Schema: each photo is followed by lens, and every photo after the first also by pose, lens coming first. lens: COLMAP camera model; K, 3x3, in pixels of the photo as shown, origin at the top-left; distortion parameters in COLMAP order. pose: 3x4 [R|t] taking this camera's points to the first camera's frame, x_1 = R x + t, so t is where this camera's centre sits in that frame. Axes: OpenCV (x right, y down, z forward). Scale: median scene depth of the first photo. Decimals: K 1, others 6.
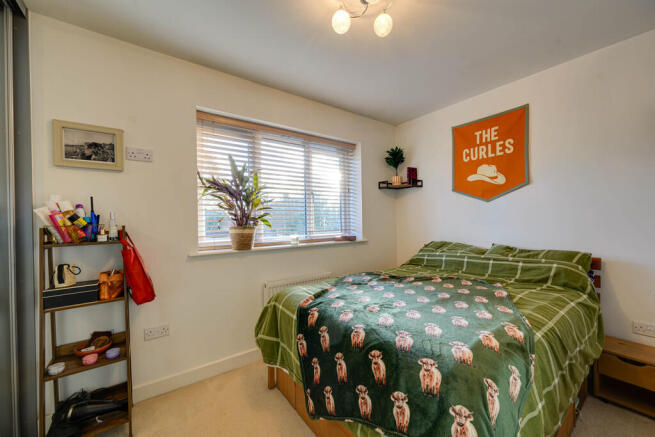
lens RADIAL K [[251.3, 0, 321.0], [0, 251.3, 221.0], [0, 0, 1]] dist [-0.002260, -0.000054]
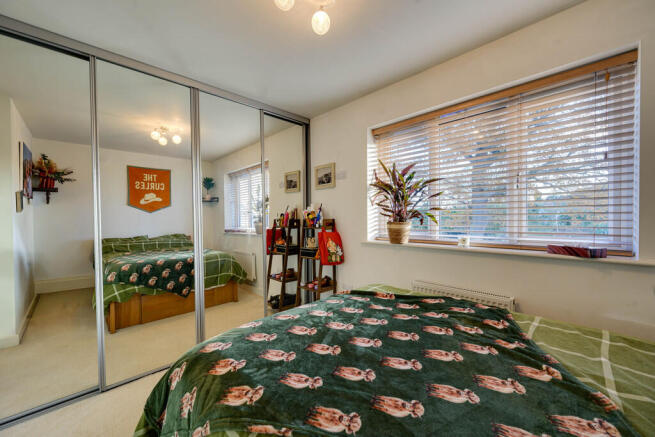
lens RADIAL K [[251.3, 0, 321.0], [0, 251.3, 221.0], [0, 0, 1]] dist [-0.002260, -0.000054]
pose [[0.142274, 0.032614, -0.989290, 0.760829], [0.005055, 0.999420, 0.033675, -0.020851], [0.989814, -0.009792, 0.142027, 0.560772]]
